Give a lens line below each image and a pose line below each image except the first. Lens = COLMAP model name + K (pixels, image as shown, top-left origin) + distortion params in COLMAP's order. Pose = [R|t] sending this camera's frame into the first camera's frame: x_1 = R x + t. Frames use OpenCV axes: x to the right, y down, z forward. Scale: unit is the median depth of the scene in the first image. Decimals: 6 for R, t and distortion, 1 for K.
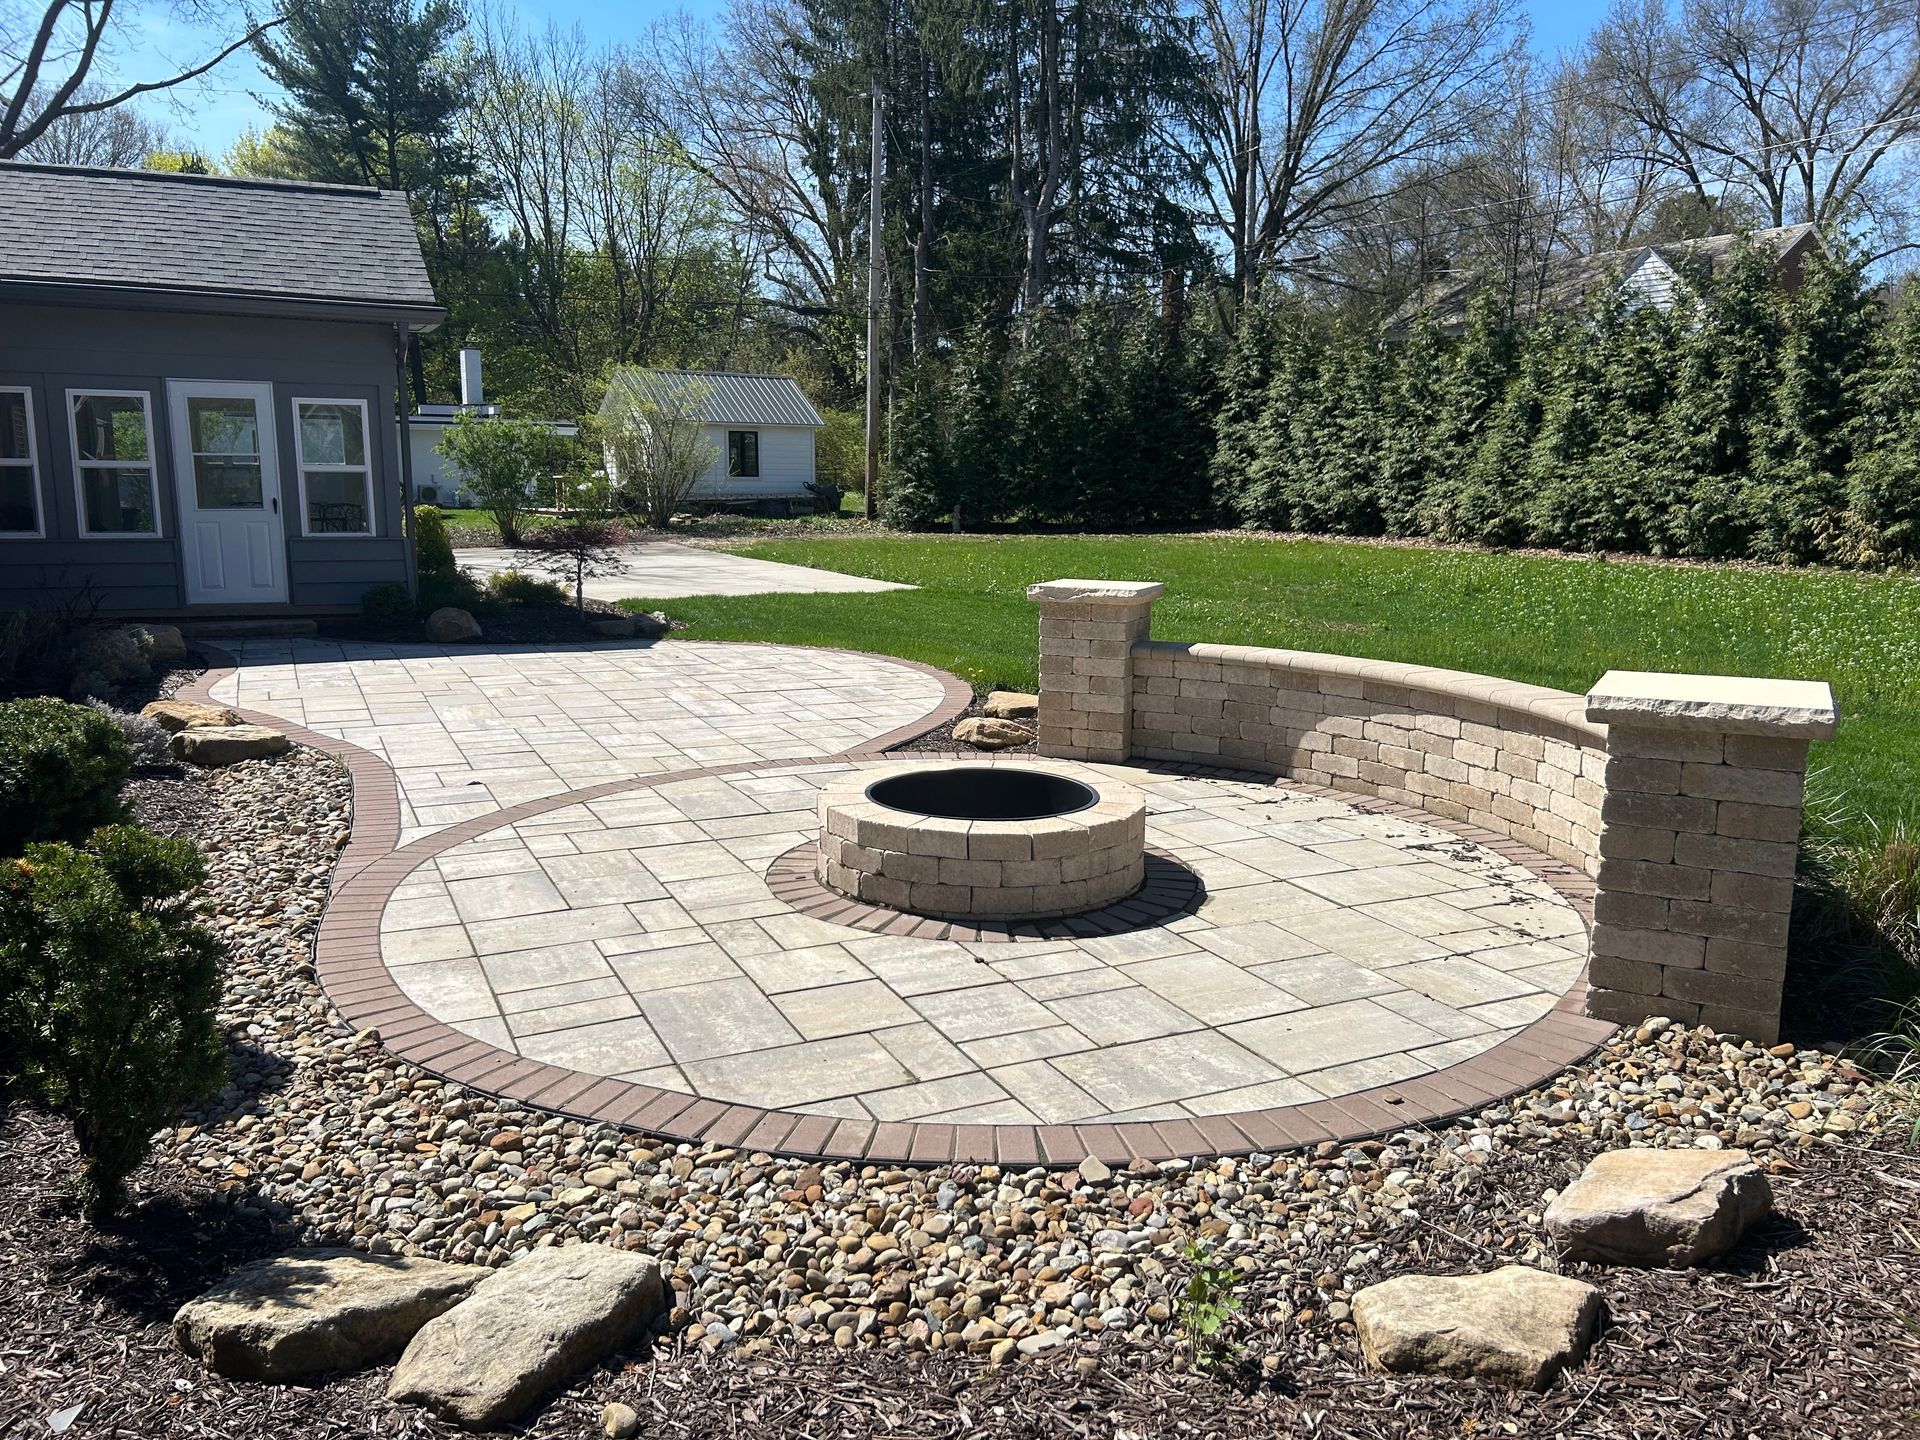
lens RADIAL K [[1443.9, 0, 952.4], [0, 1443.9, 721.2], [0, 0, 1]] dist [0.043084, -0.032016]
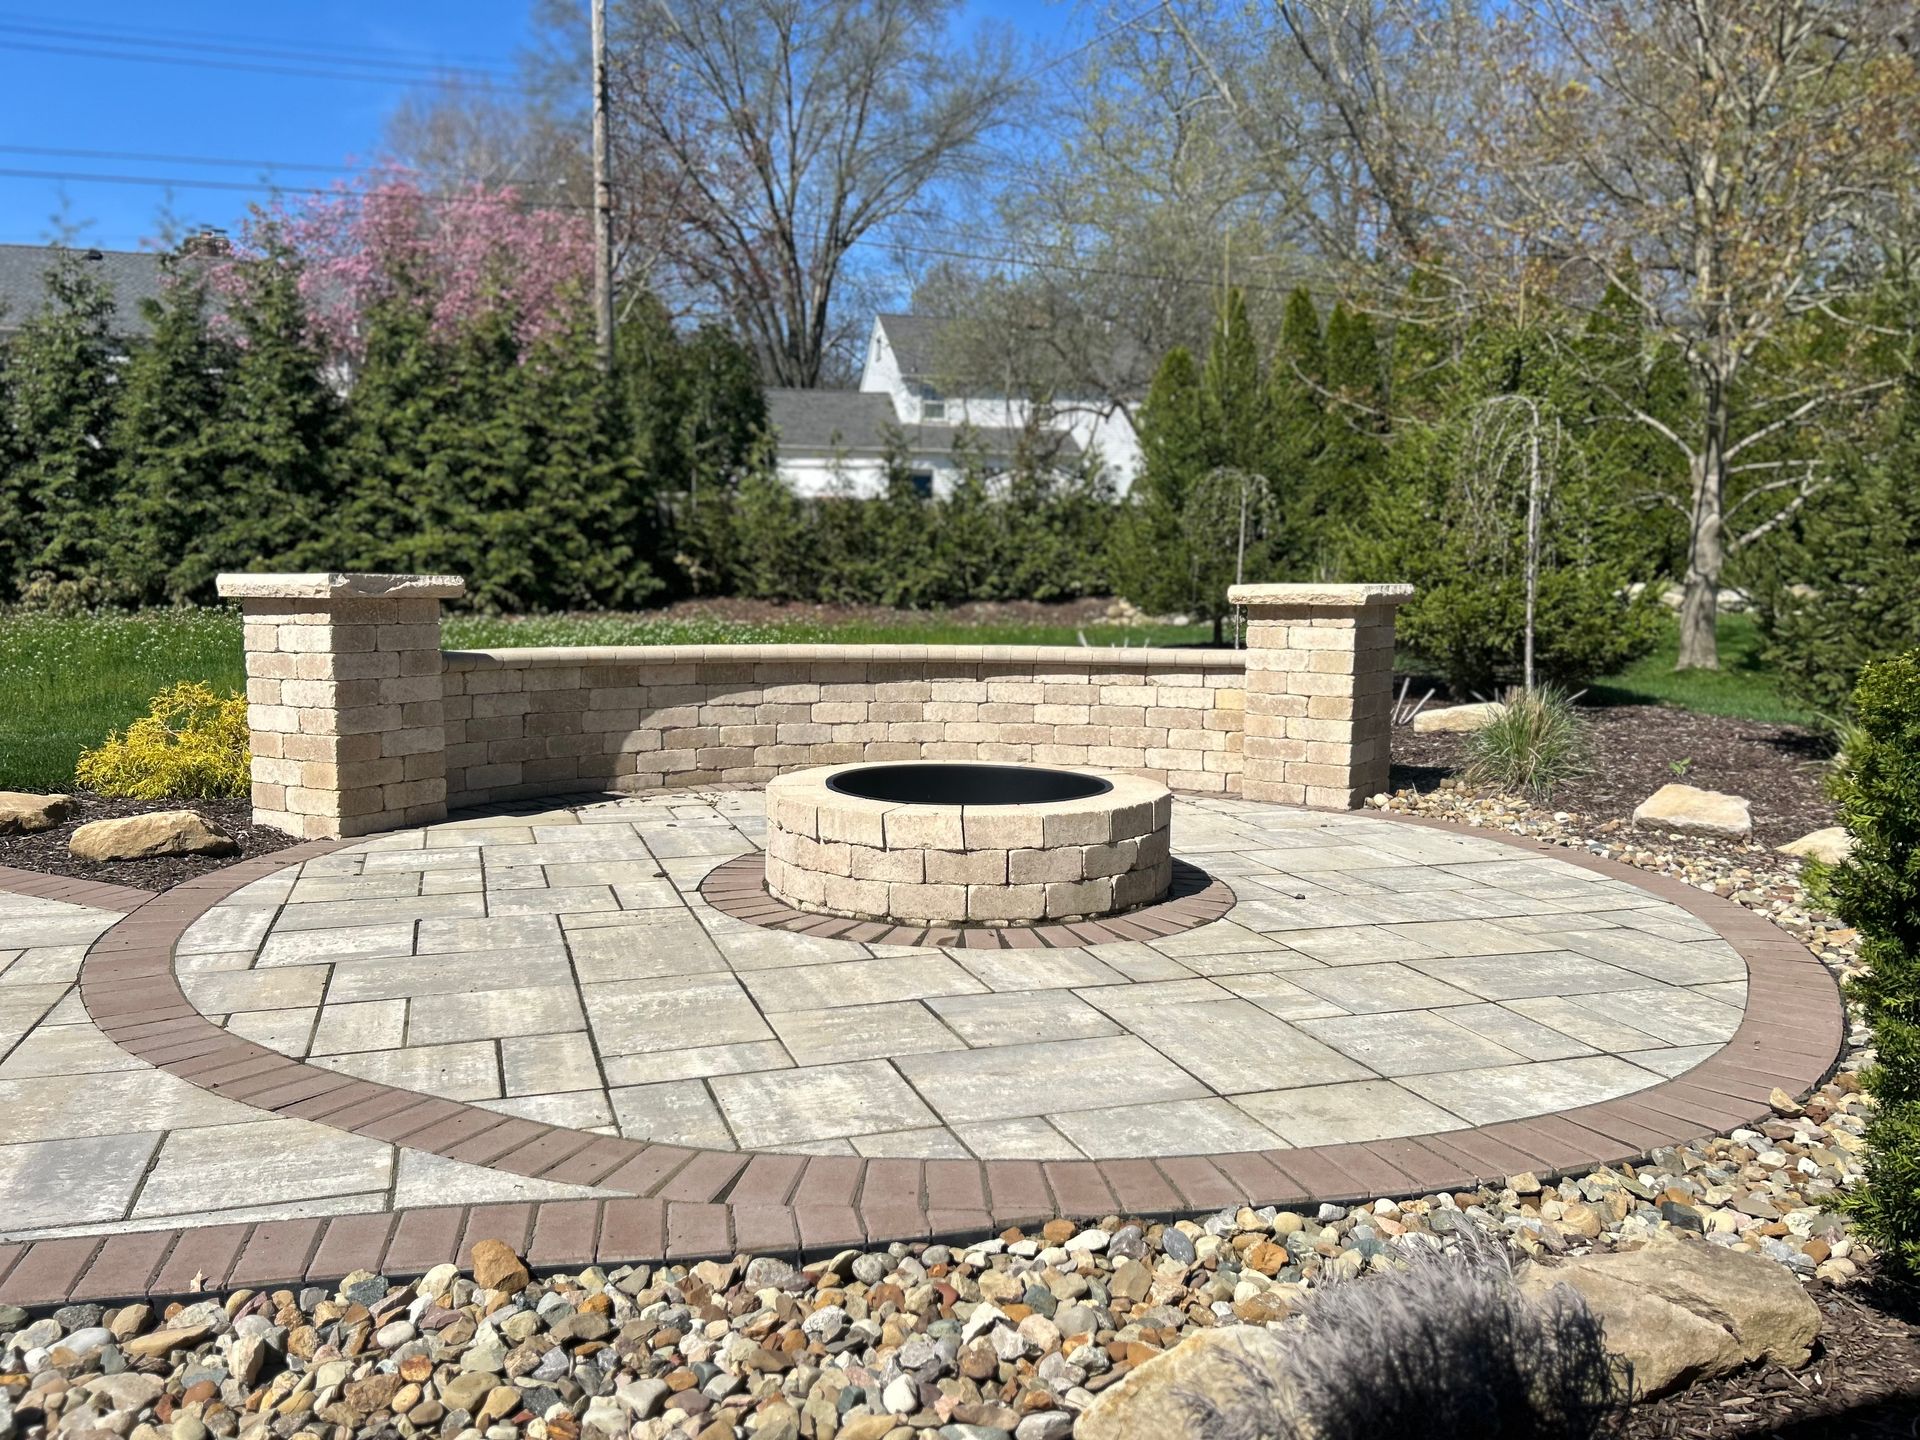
lens RADIAL K [[1443.9, 0, 950.1], [0, 1443.9, 715.1], [0, 0, 1]] dist [0.043084, -0.032016]
pose [[0.108322, -0.099345, 0.989140, -0.676717], [0.158144, 0.984046, 0.081514, -0.048992], [-0.981456, 0.147597, 0.122304, 0.780209]]
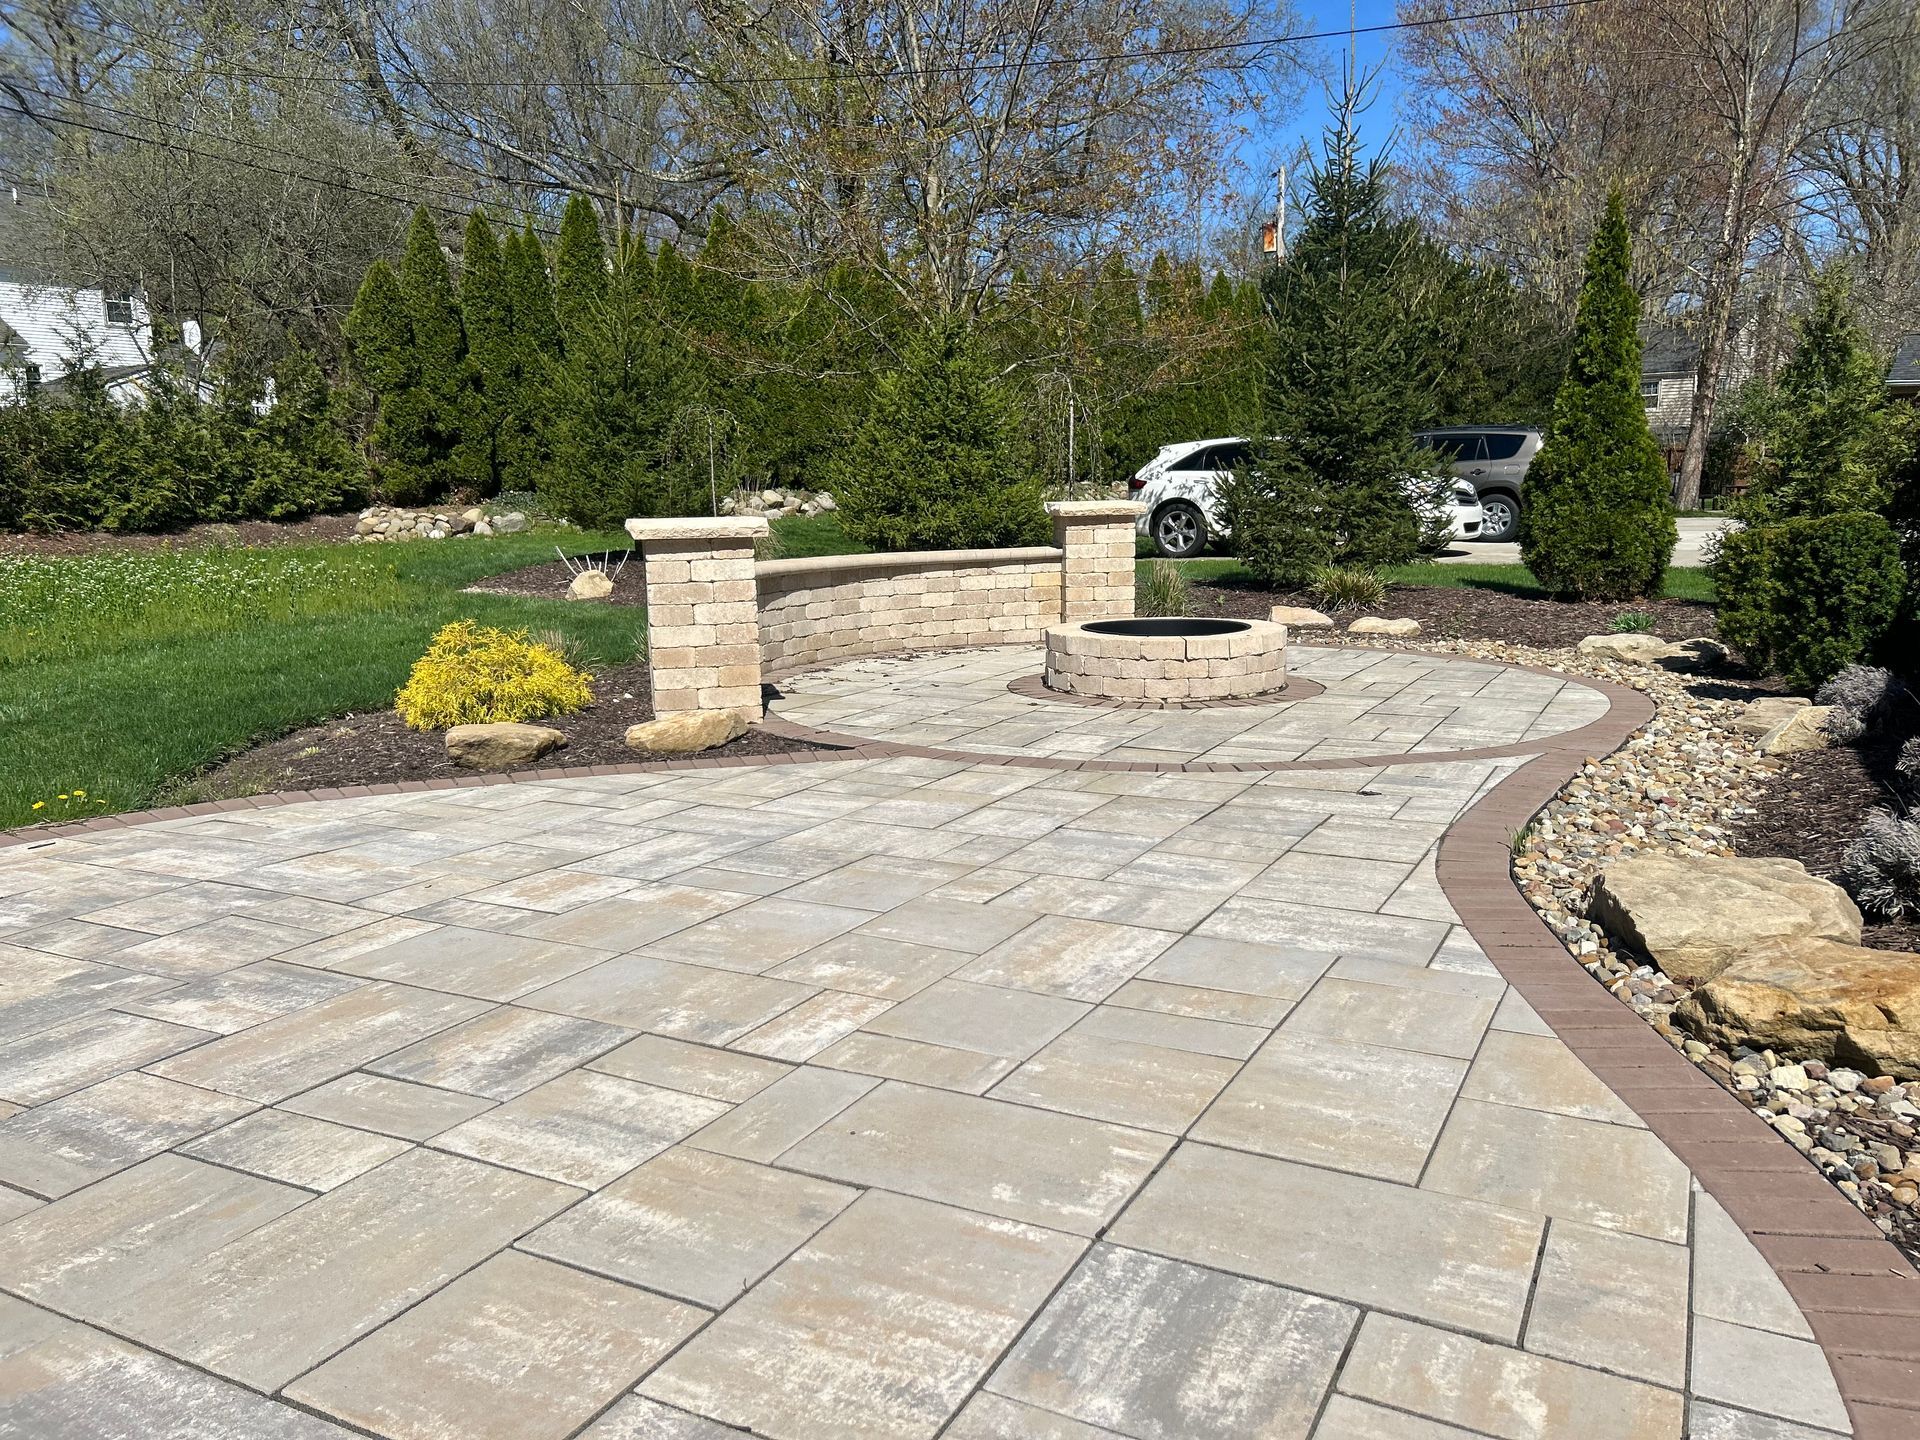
lens RADIAL K [[1443.9, 0, 963.1], [0, 1443.9, 721.0], [0, 0, 1]] dist [0.043084, -0.032016]
pose [[-0.620193, -0.128977, 0.773774, -0.806295], [0.138345, 0.952947, 0.269728, -0.229095], [-0.772154, 0.274331, -0.573168, 1.697304]]
